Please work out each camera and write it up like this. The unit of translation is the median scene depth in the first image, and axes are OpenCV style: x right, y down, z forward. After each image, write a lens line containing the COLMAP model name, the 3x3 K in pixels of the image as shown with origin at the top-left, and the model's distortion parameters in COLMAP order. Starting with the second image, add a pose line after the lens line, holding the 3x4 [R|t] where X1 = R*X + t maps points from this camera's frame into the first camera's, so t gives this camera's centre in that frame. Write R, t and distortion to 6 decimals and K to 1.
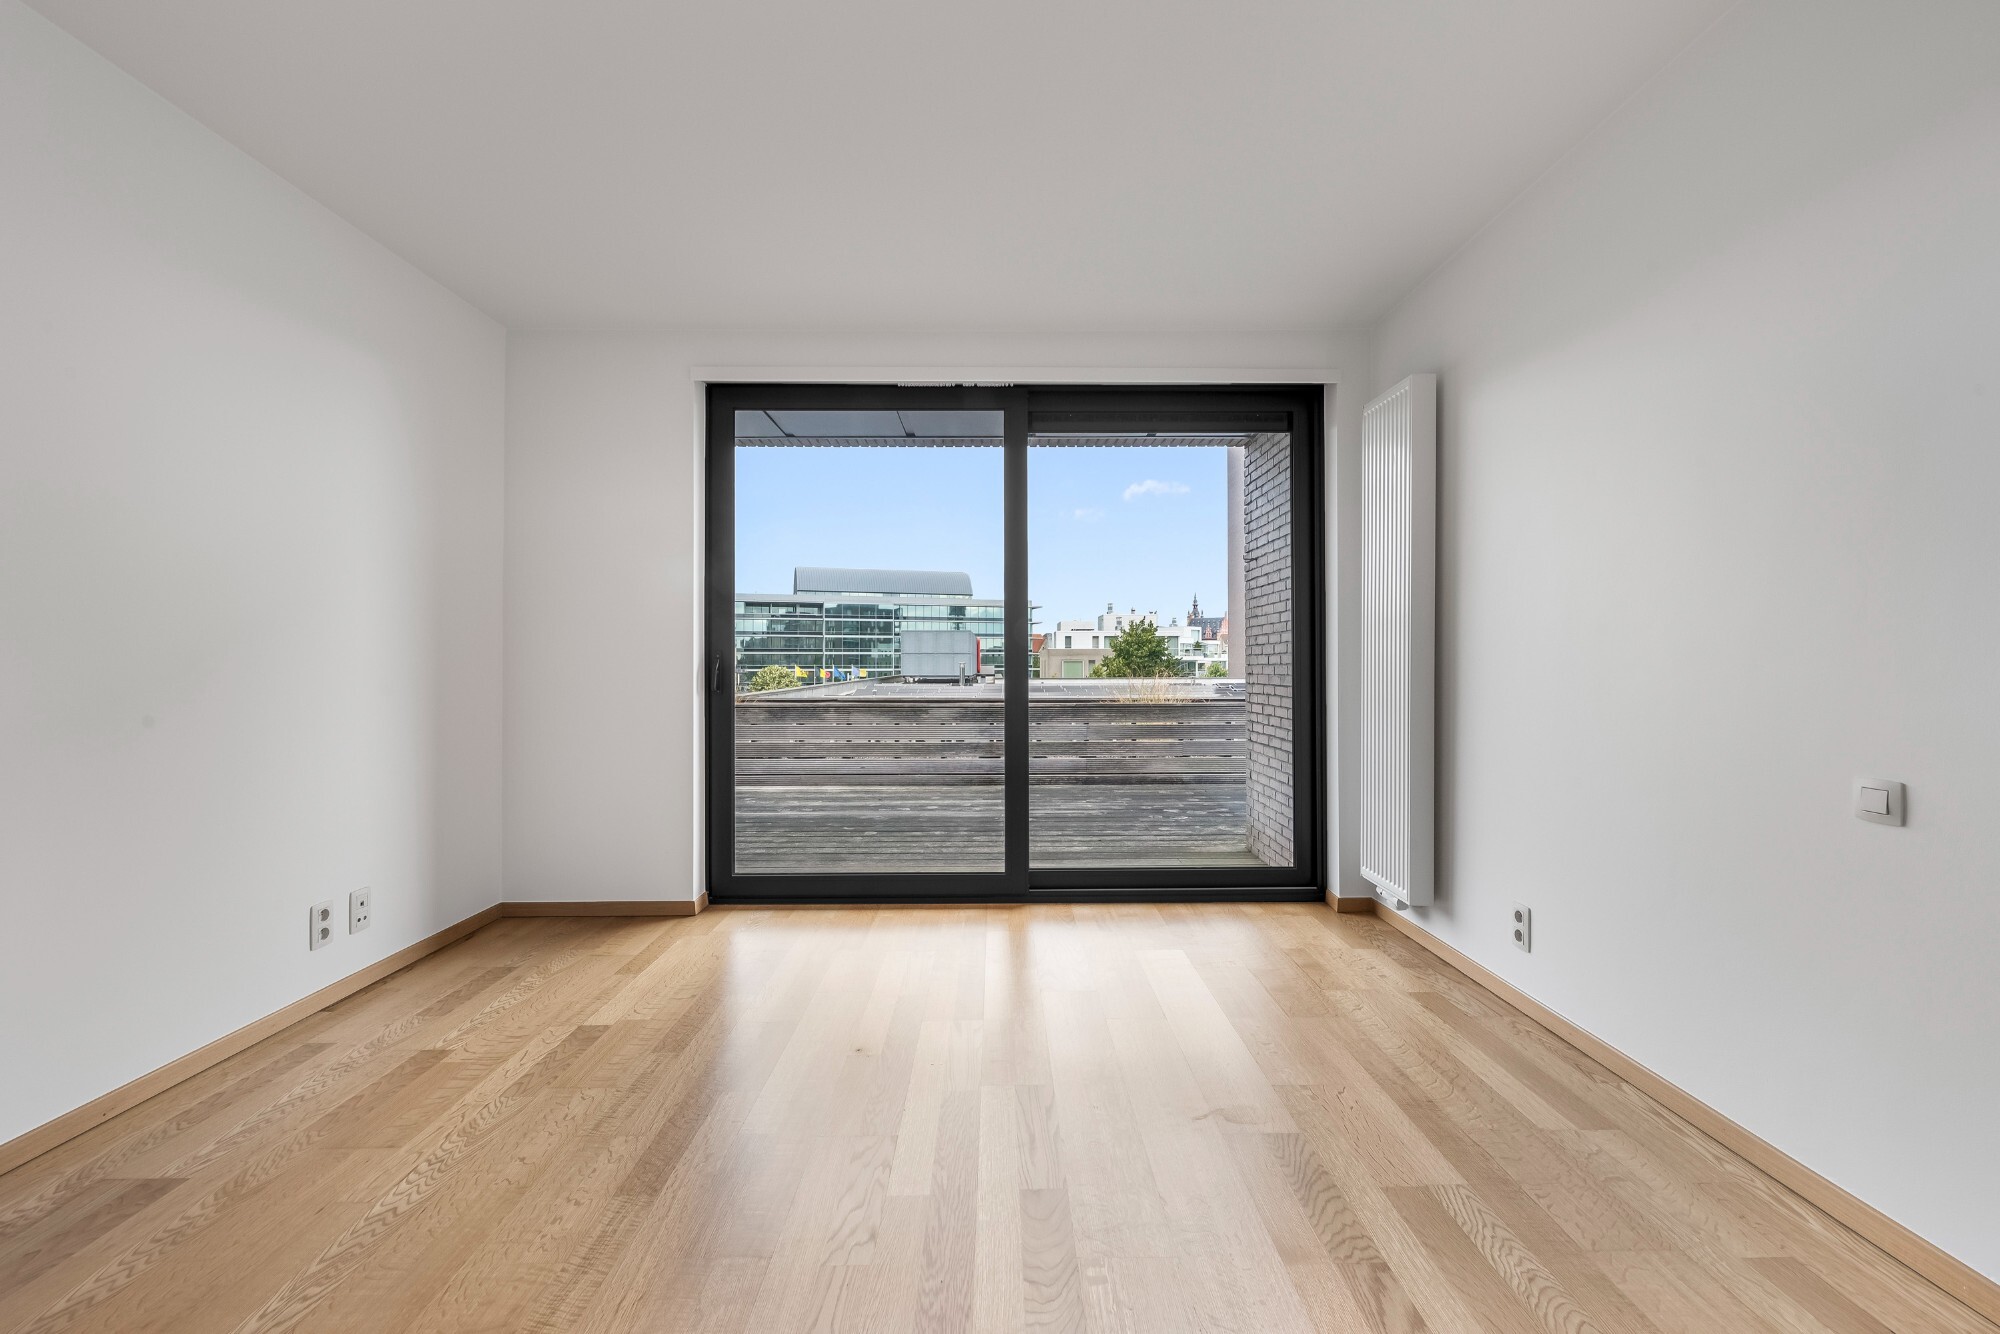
lens RADIAL K [[792.3, 0, 1010.1], [0, 792.3, 670.1], [0, 0, 1]] dist [-0.000683, -0.000355]
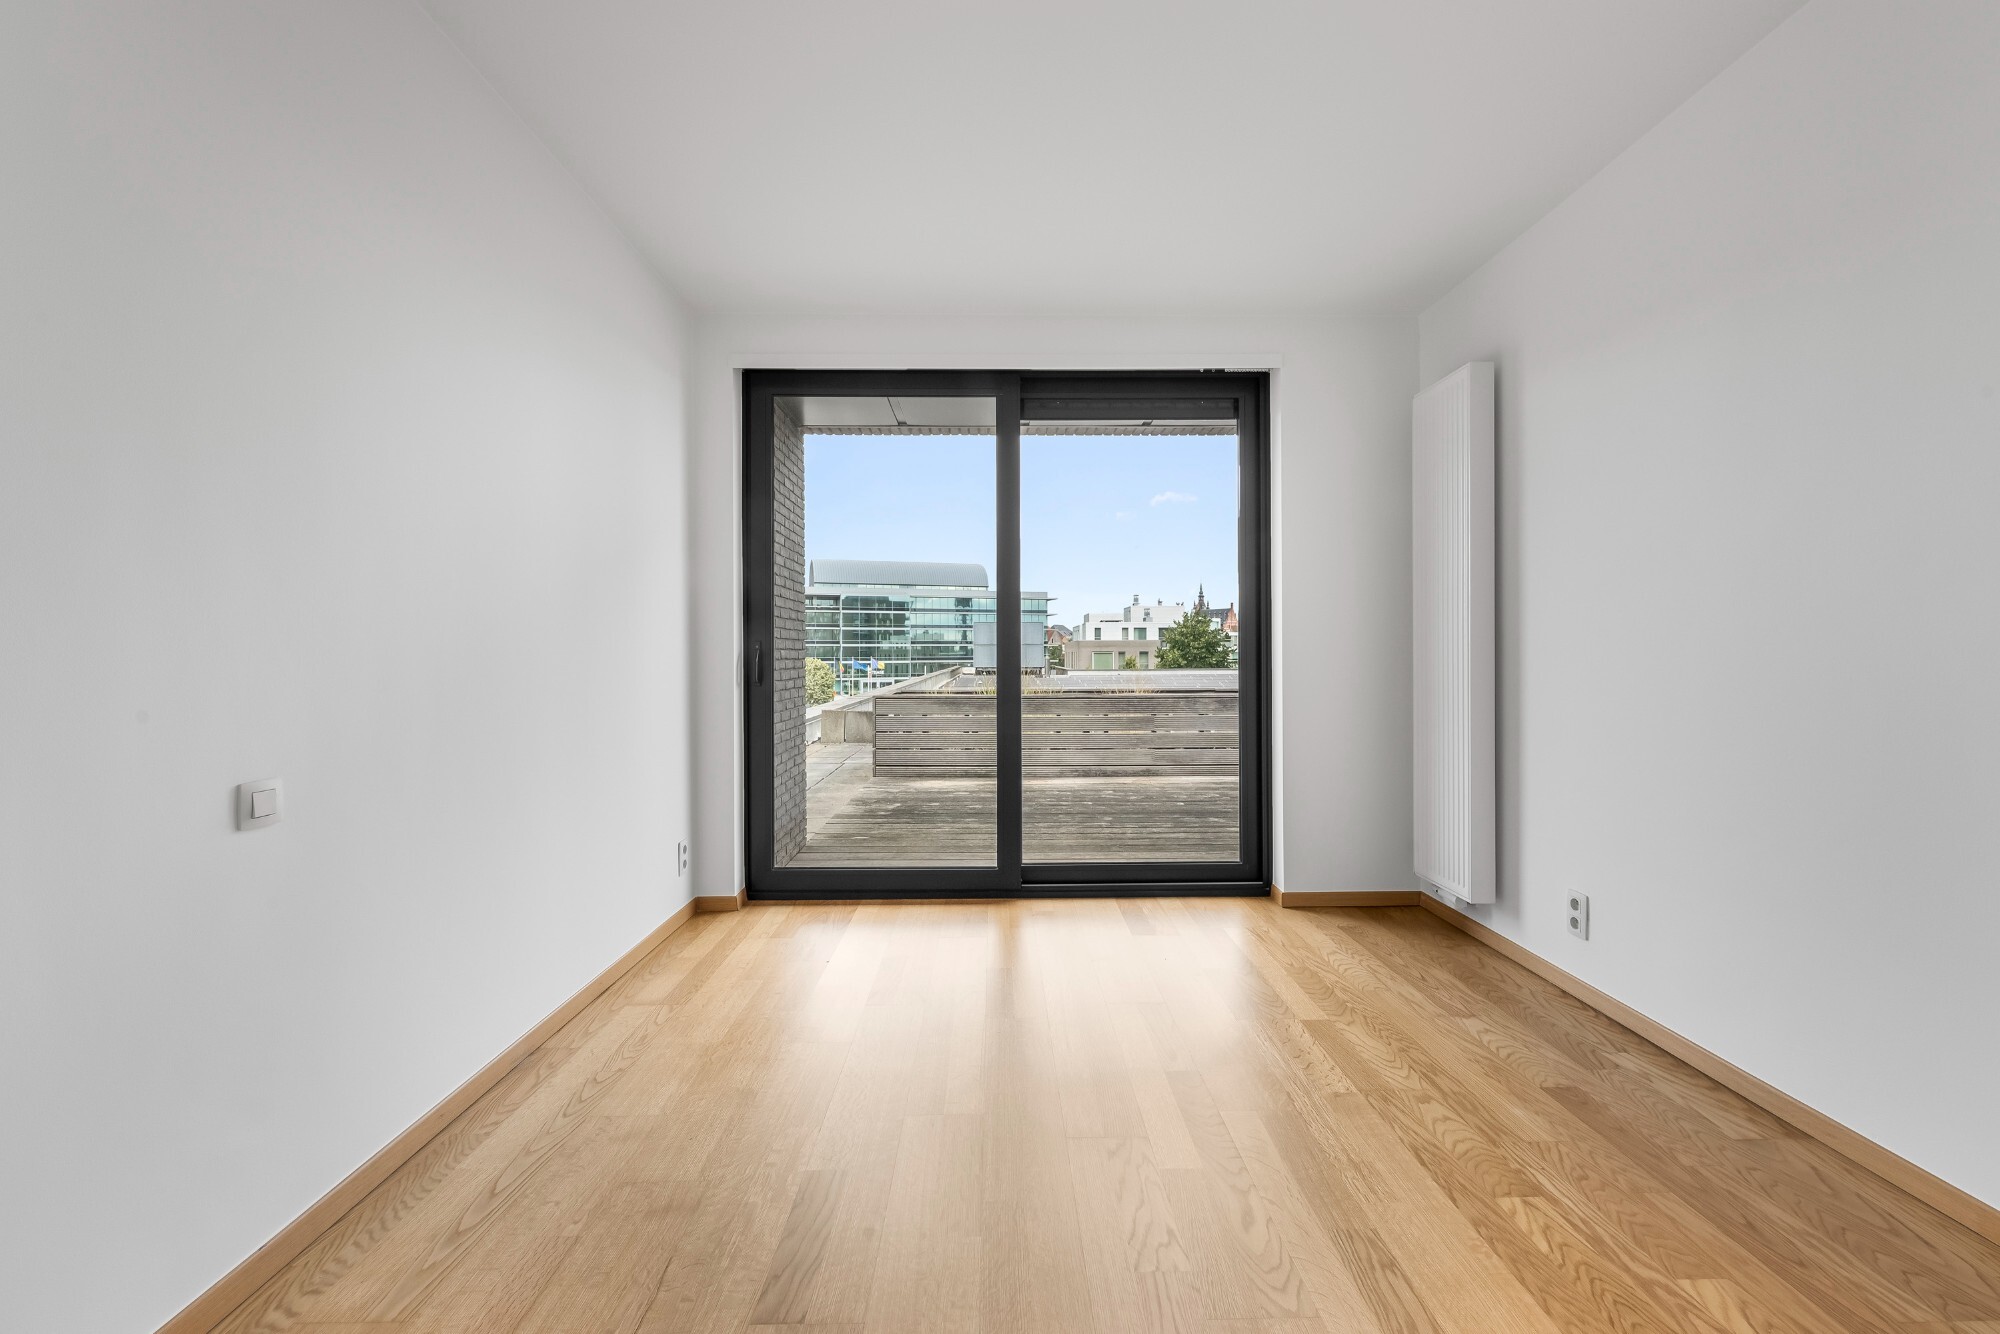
lens RADIAL K [[796.9, 0, 1026.0], [0, 796.9, 668.6], [0, 0, 1]] dist [0.000771, -0.000034]
pose [[0.999875, -0.003312, 0.015489, -0.571394], [0.003185, 0.999961, 0.008201, 0.000541], [-0.015515, -0.008151, 0.999846, -0.025167]]
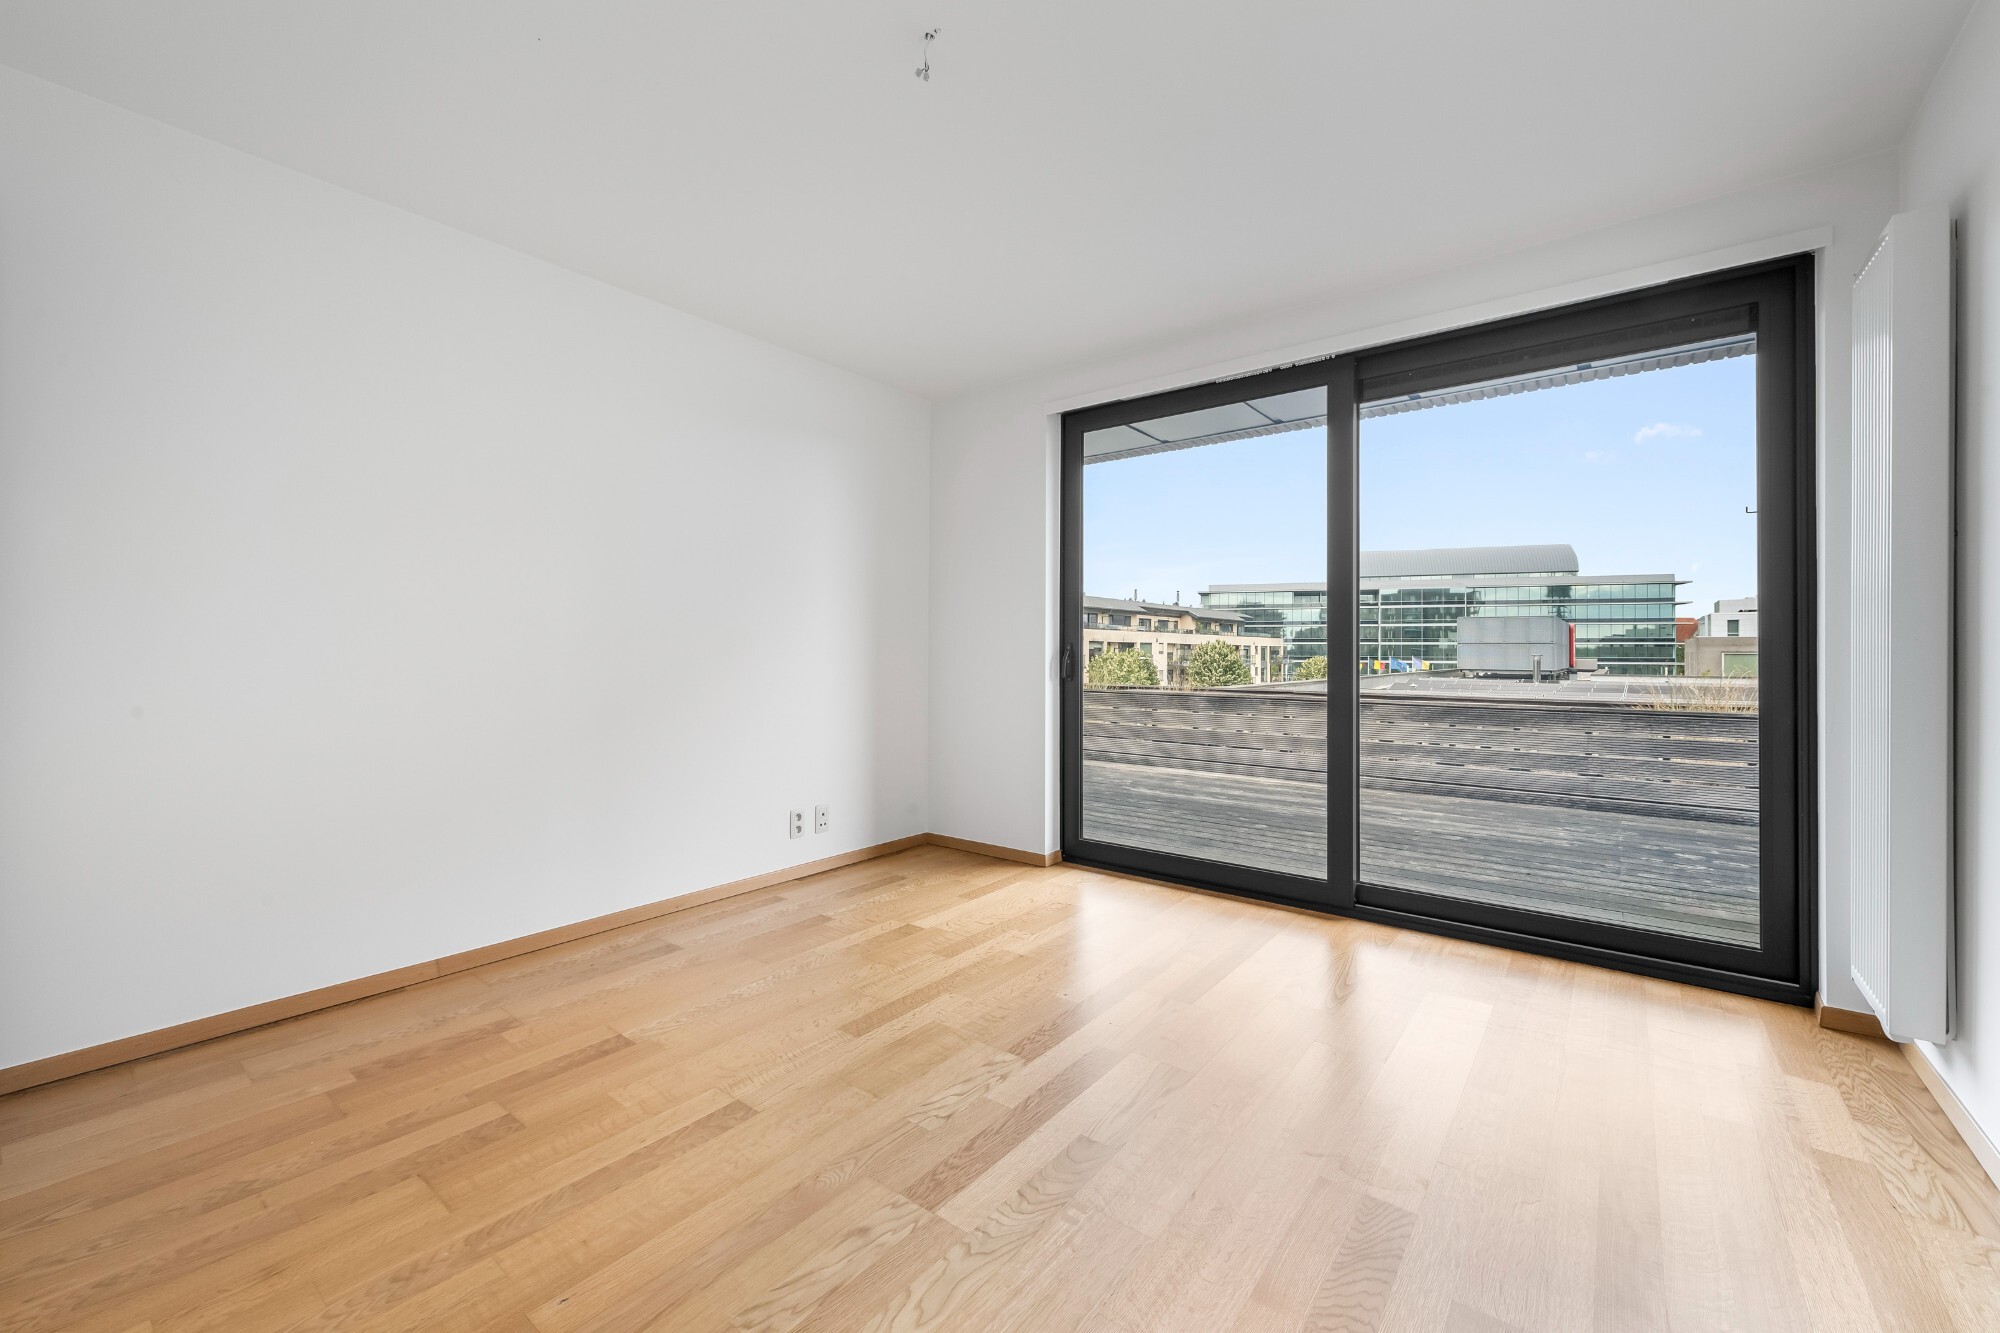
lens RADIAL K [[799.3, 0, 1005.9], [0, 799.3, 650.6], [0, 0, 1]] dist [0.001640, -0.000326]
pose [[0.782353, 0.003077, -0.622827, 0.139821], [-0.011151, 0.999897, -0.009067, -0.000474], [0.622735, 0.014038, 0.782307, 0.013748]]
